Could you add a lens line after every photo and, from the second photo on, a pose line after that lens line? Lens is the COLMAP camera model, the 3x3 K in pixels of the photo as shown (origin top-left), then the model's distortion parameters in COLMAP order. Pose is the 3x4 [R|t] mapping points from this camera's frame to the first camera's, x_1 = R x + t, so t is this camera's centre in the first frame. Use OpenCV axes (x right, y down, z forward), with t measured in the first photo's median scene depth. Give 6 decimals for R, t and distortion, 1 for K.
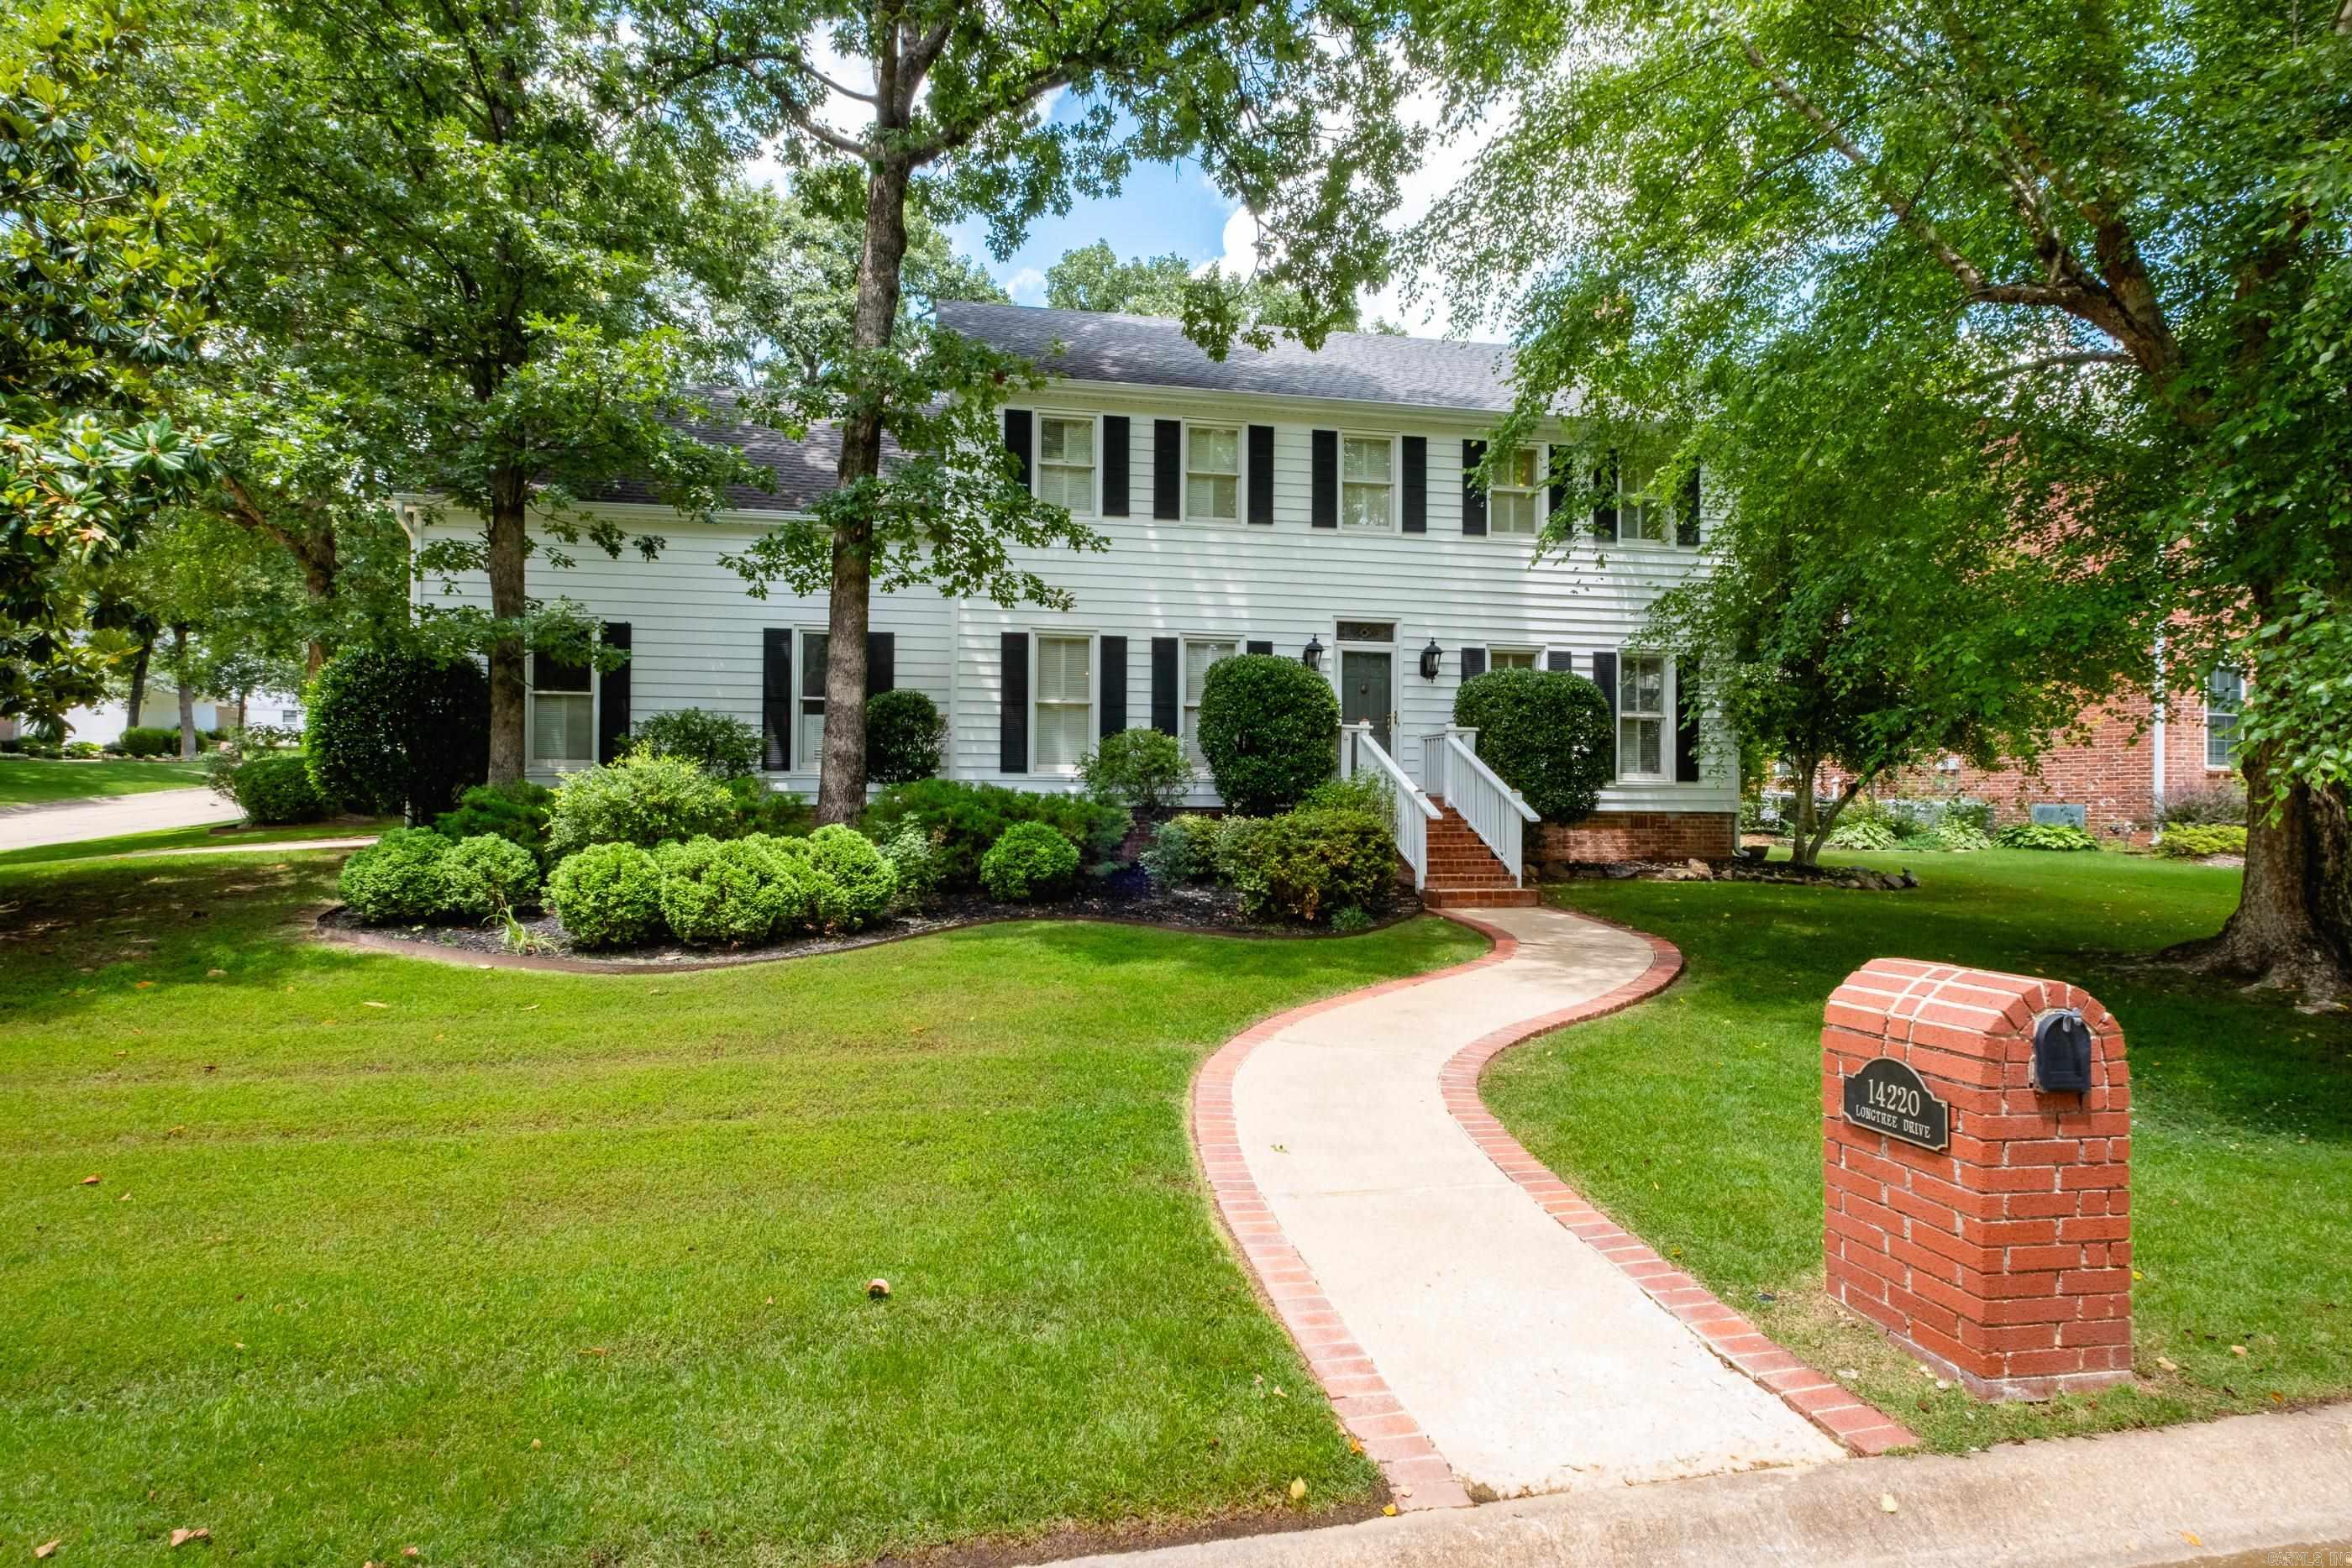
lens RADIAL K [[1030.6, 0, 1174.0], [0, 1030.6, 804.4], [0, 0, 1]] dist [-0.001553, 0.000202]
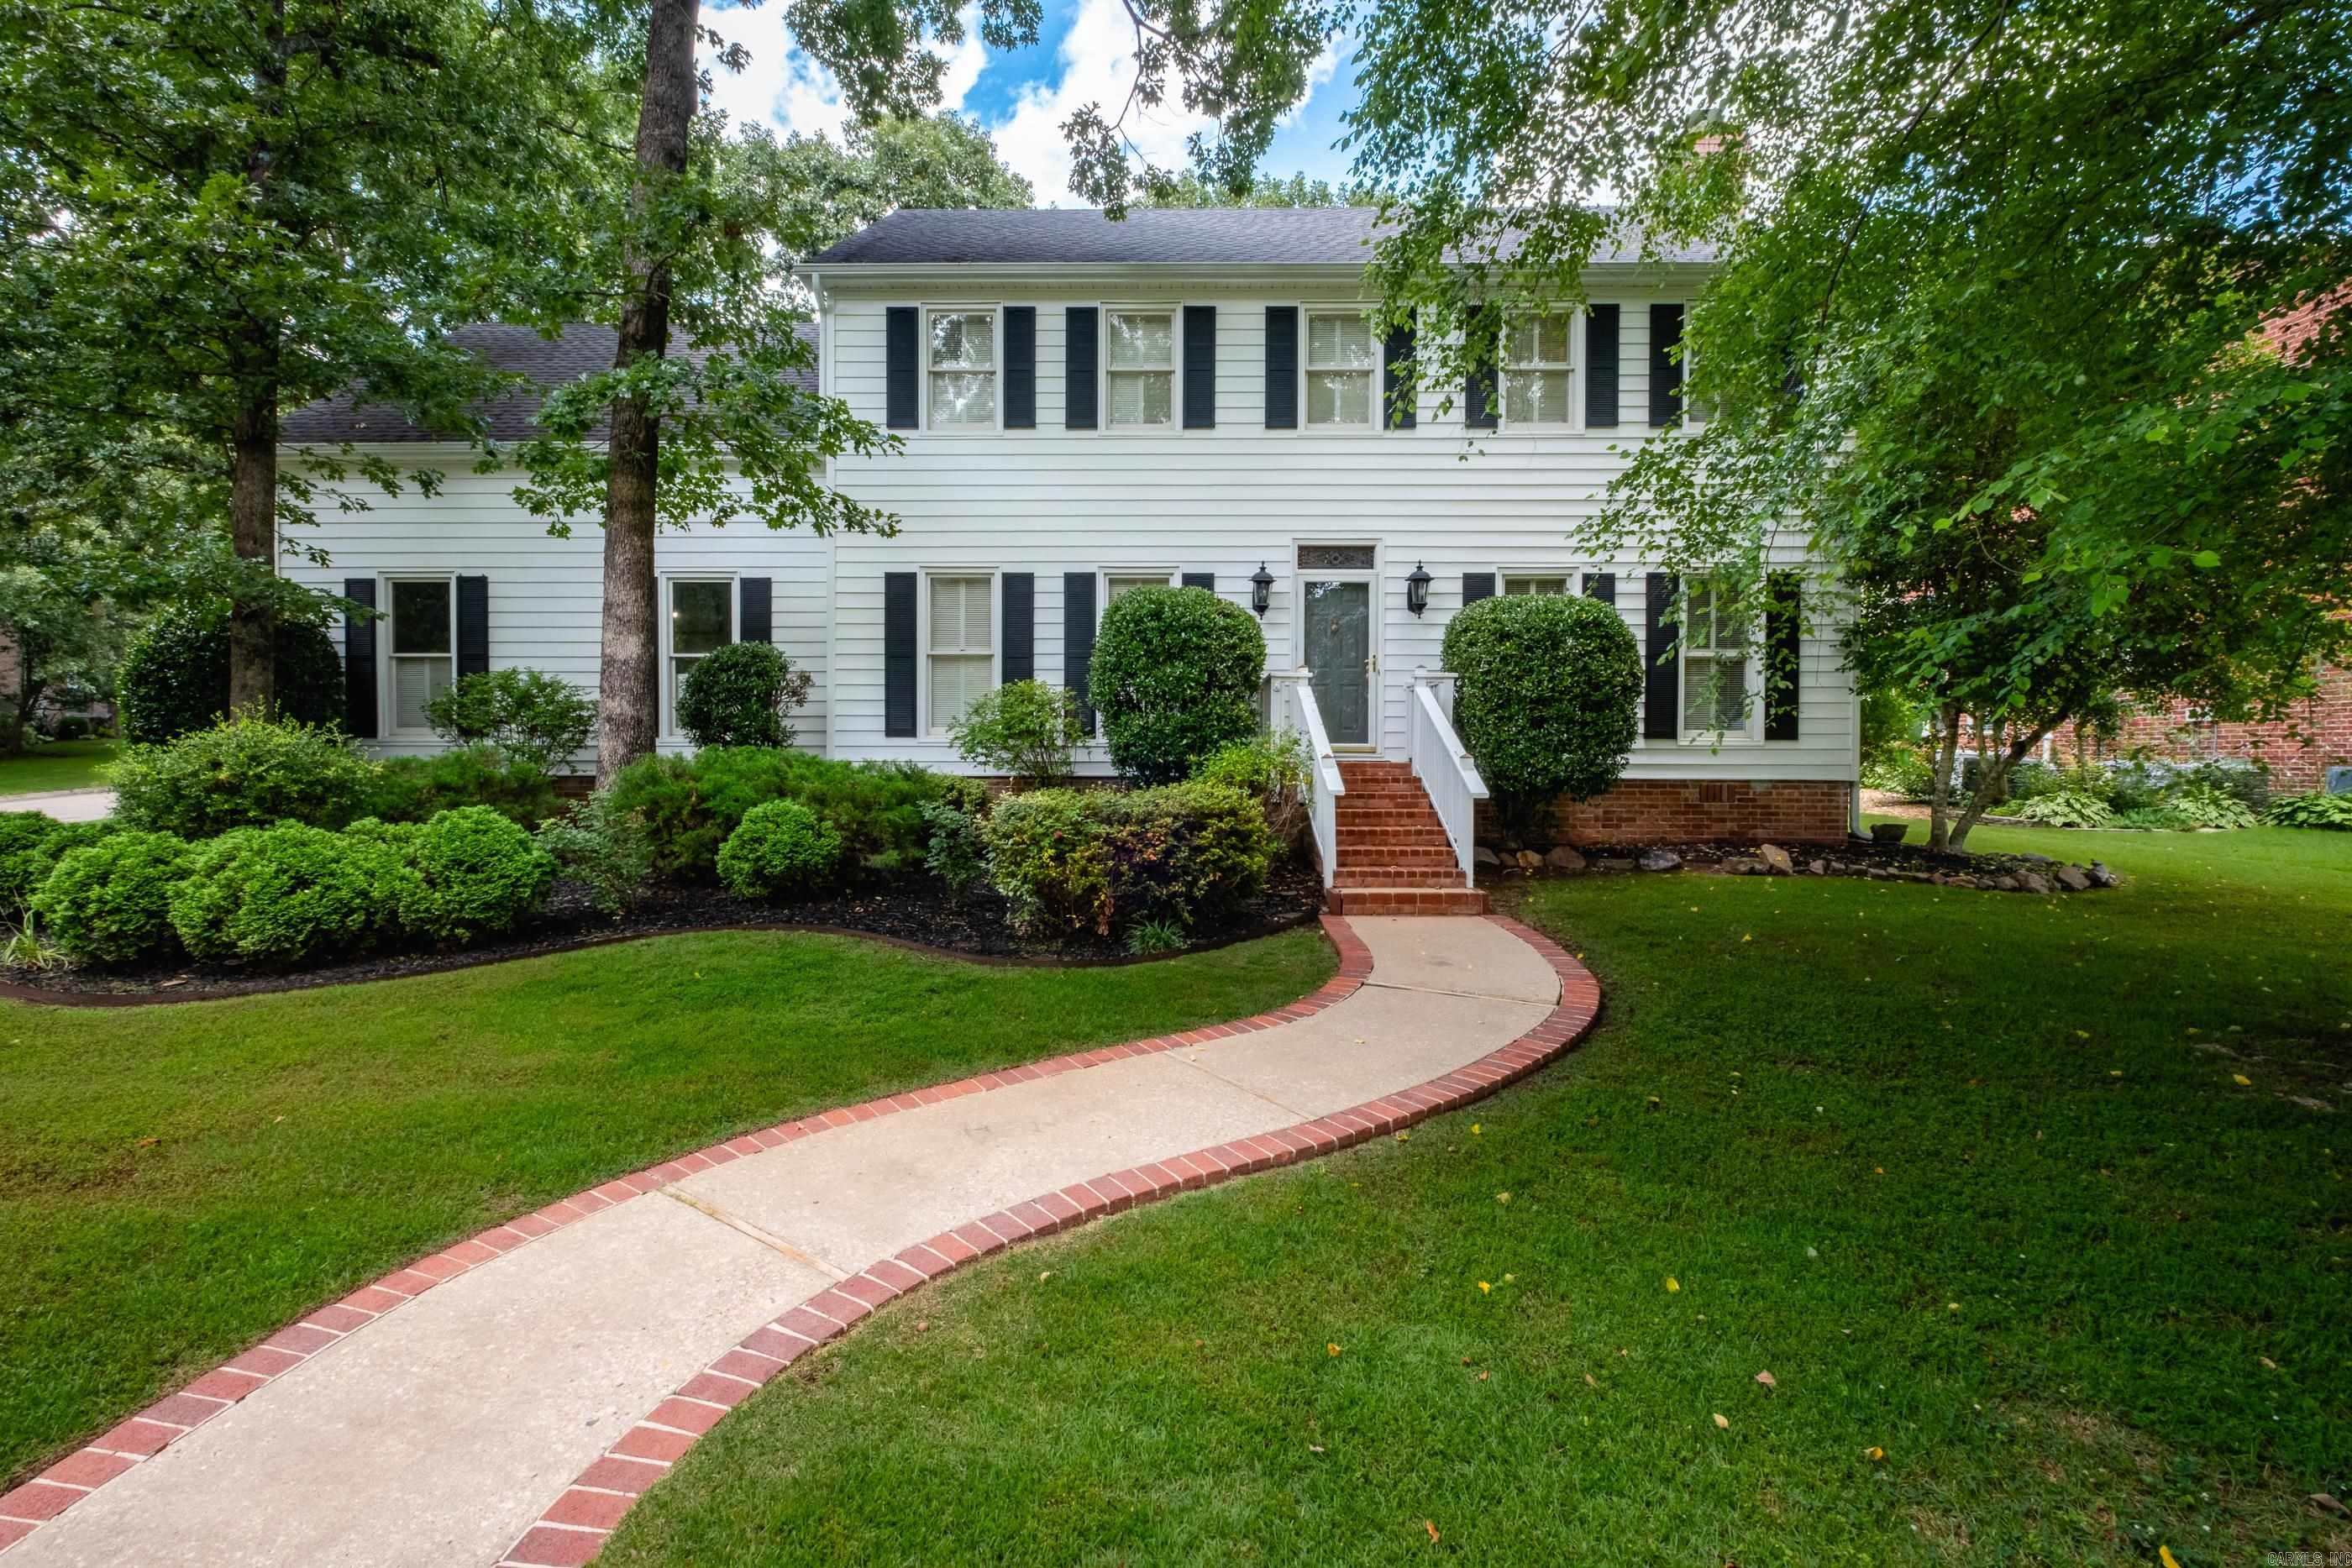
lens RADIAL K [[1010.8, 0, 1178.6], [0, 1010.8, 788.1], [0, 0, 1]] dist [0.001038, -0.000900]
pose [[0.985544, -0.000737, -0.169416, 0.207724], [0.004333, 0.999773, 0.020859, -0.005022], [0.169362, -0.021292, 0.985324, 0.209800]]
